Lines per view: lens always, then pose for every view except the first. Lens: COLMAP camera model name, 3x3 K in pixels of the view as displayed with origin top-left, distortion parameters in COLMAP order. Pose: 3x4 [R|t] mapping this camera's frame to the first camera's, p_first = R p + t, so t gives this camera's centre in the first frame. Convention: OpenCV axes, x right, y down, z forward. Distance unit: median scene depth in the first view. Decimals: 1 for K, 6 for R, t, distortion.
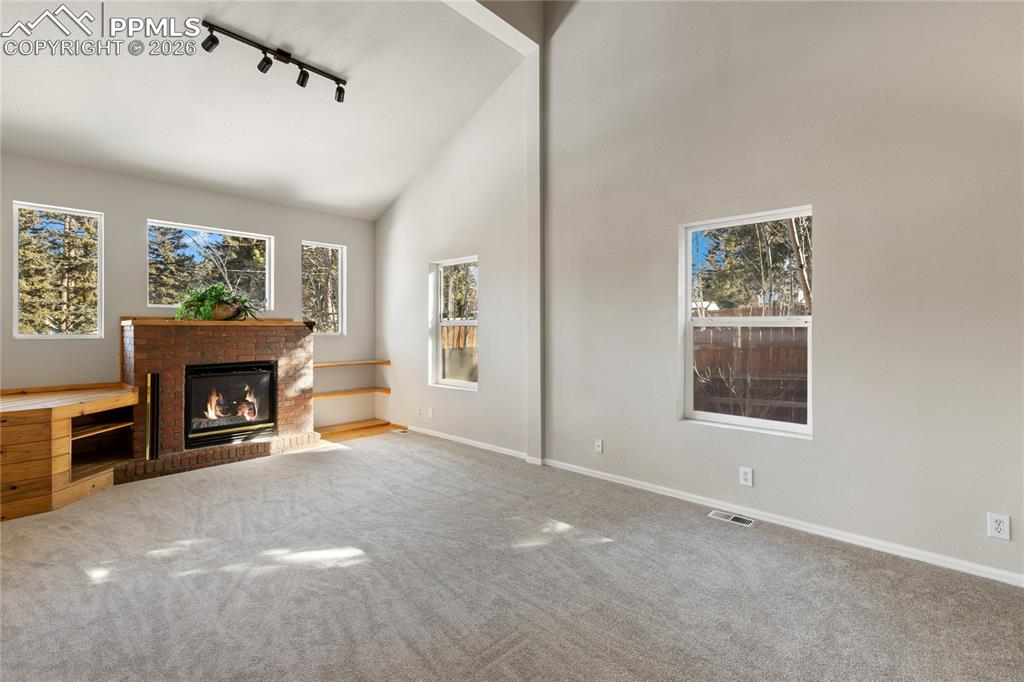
lens RADIAL K [[467.8, 0, 509.5], [0, 467.8, 323.8], [0, 0, 1]] dist [0.002534, 0.000320]
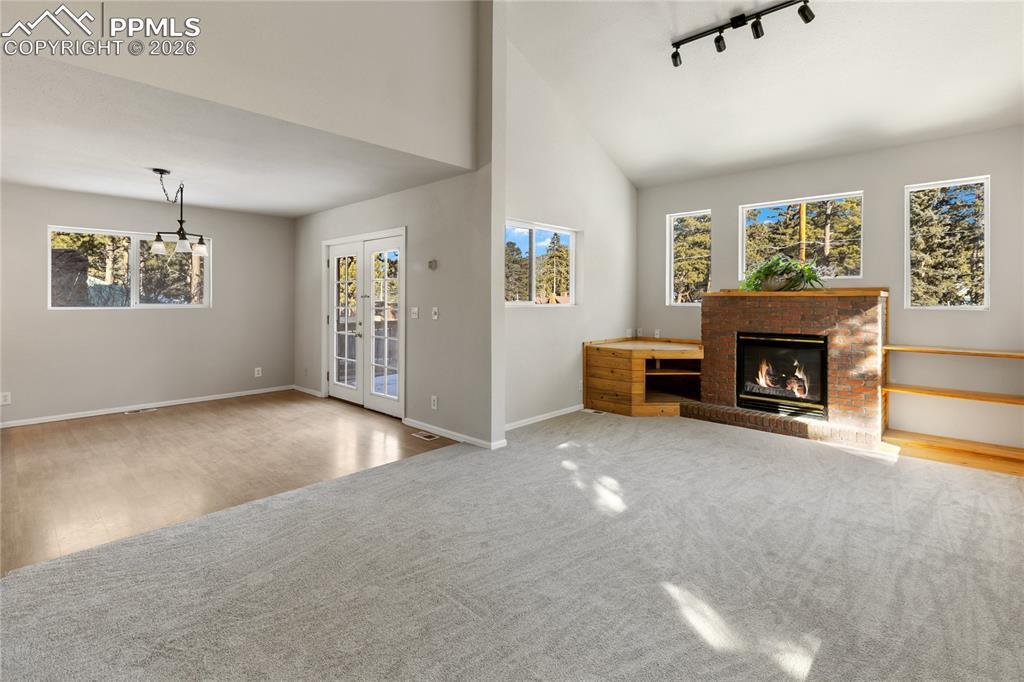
lens RADIAL K [[474.5, 0, 515.2], [0, 474.5, 292.9], [0, 0, 1]] dist [-0.000016, -0.000153]
pose [[0.010195, -0.008974, -0.999908, 0.450629], [0.003605, 0.999954, -0.008938, 0.003697], [0.999942, -0.003514, 0.010227, 0.467799]]
